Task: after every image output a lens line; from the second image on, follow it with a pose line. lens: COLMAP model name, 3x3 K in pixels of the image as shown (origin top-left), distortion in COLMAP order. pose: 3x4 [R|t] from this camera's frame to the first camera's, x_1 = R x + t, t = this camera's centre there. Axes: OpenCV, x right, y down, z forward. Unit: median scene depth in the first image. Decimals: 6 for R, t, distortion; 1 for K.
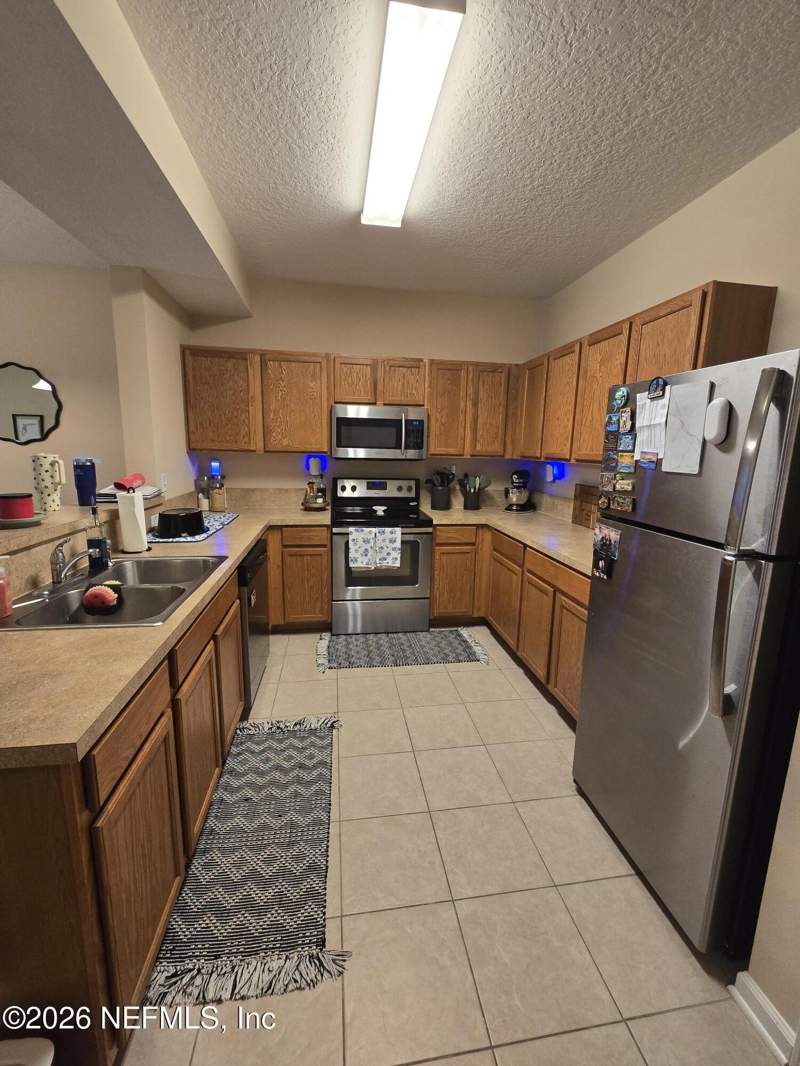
lens RADIAL K [[436.1, 0, 401.9], [0, 436.1, 526.8], [0, 0, 1]] dist [-0.004238, -0.000385]
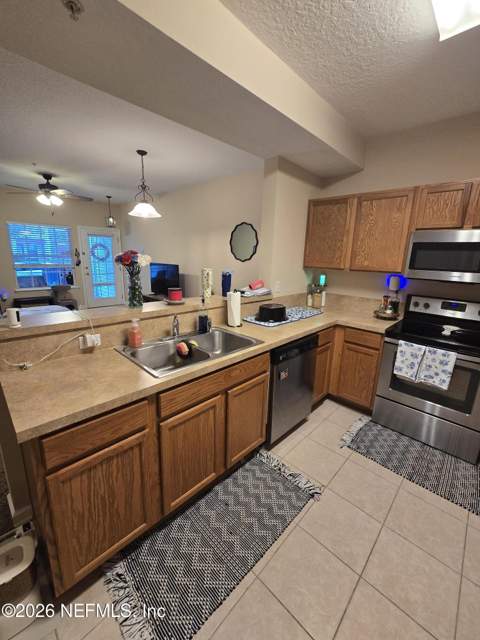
lens RADIAL K [[261.8, 0, 240.2], [0, 261.8, 316.3], [0, 0, 1]] dist [-0.004238, -0.000385]
pose [[0.607233, 0.177514, -0.774440, 0.154721], [-0.159178, 0.982140, 0.100312, -0.065515], [0.778415, 0.062361, 0.624645, 0.262442]]
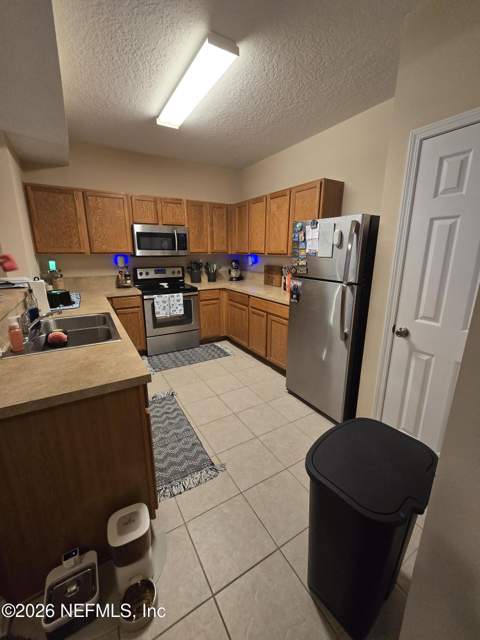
lens RADIAL K [[261.8, 0, 240.8], [0, 261.8, 315.6], [0, 0, 1]] dist [-0.004238, -0.000385]
pose [[0.925655, -0.110508, 0.361870, -0.200749], [0.083635, 0.992500, 0.089153, 0.020622], [-0.369008, -0.052260, 0.927956, -0.141093]]
